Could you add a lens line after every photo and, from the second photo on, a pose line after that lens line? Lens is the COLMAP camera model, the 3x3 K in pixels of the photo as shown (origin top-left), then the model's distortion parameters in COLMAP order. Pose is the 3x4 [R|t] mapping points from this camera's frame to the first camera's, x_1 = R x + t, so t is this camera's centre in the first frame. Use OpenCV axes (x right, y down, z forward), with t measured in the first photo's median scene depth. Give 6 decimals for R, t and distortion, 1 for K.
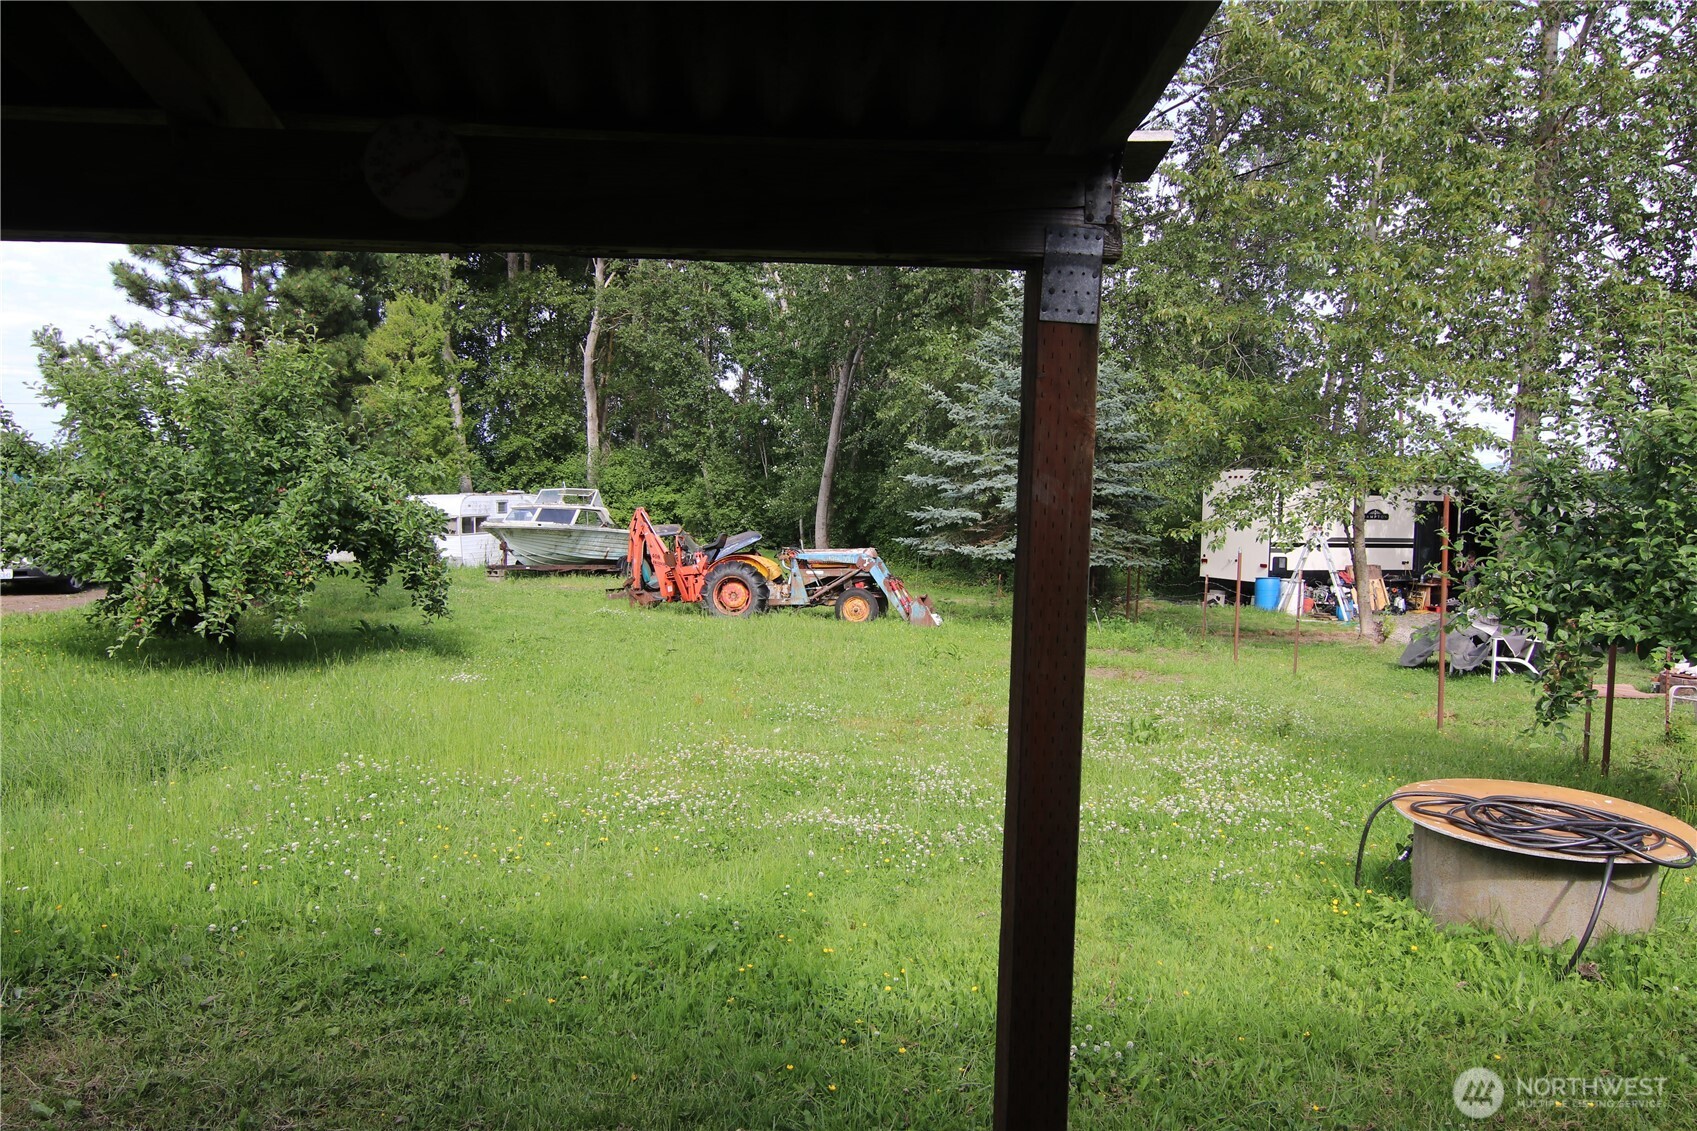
lens RADIAL K [[1219.2, 0, 840.7], [0, 1219.2, 558.6], [0, 0, 1]] dist [-0.001609, -0.014728]
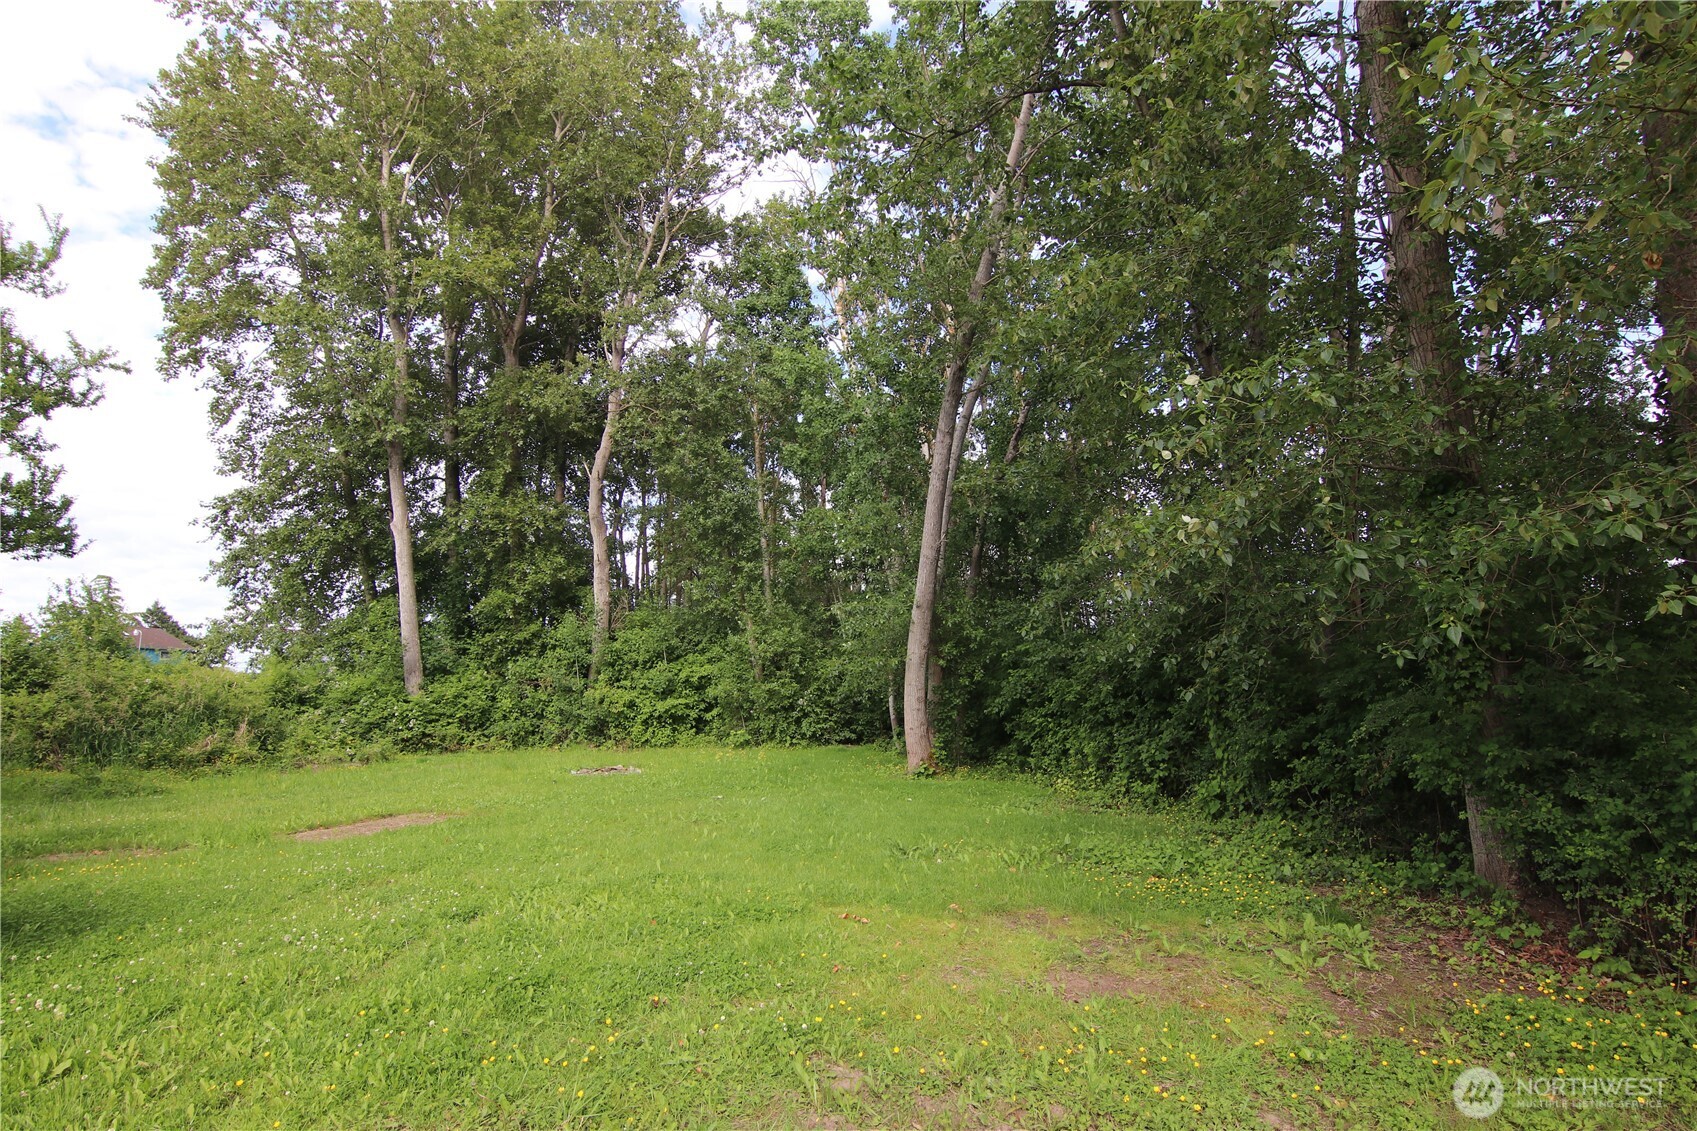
lens RADIAL K [[864.7, 0, 854.4], [0, 864.7, 562.5], [0, 0, 1]] dist [-0.013654, -0.005538]
pose [[0.991935, -0.049477, -0.116688, 0.009690], [0.025985, 0.980488, -0.194852, -0.037445], [0.124052, 0.190249, 0.973867, 1.578467]]
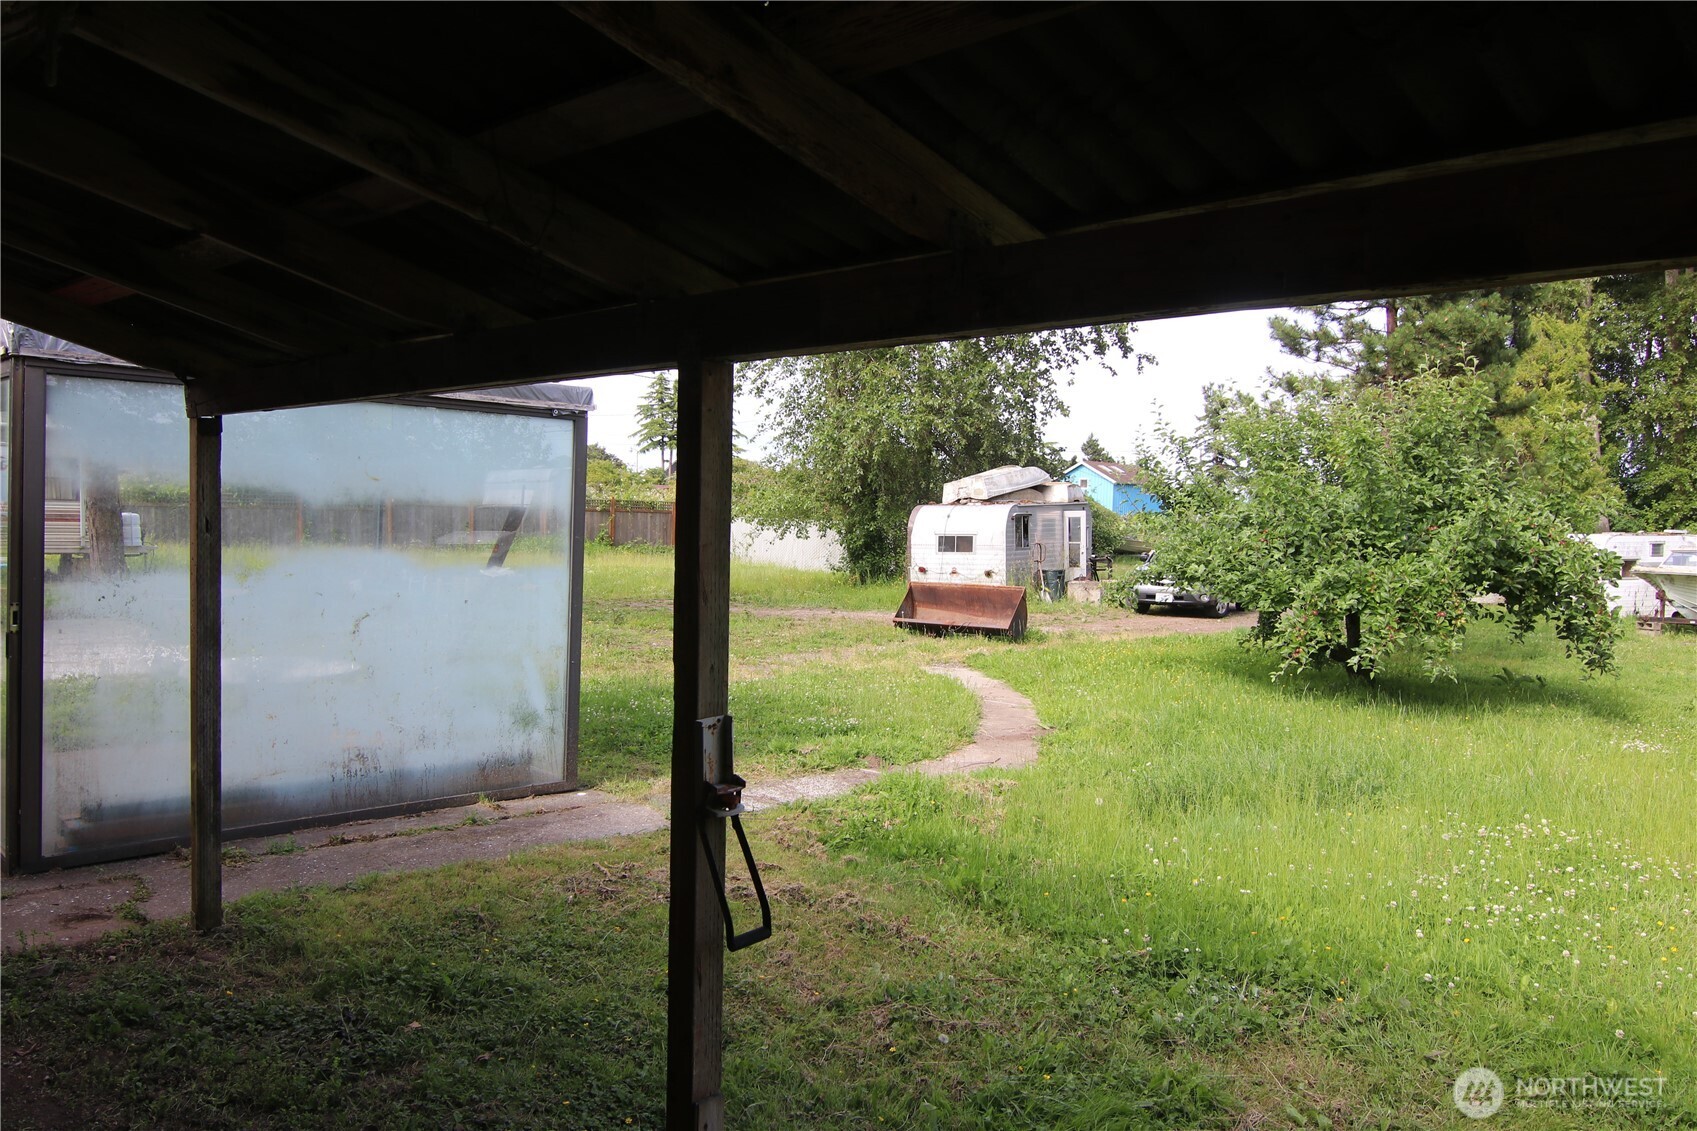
lens RADIAL K [[1219.2, 0, 833.7], [0, 1219.2, 562.3], [0, 0, 1]] dist [-0.001609, -0.014728]
pose [[0.658814, 0.030482, -0.751688, -0.026474], [-0.050578, 0.998713, -0.003829, -0.000566], [0.750603, 0.040542, 0.659508, -0.004603]]
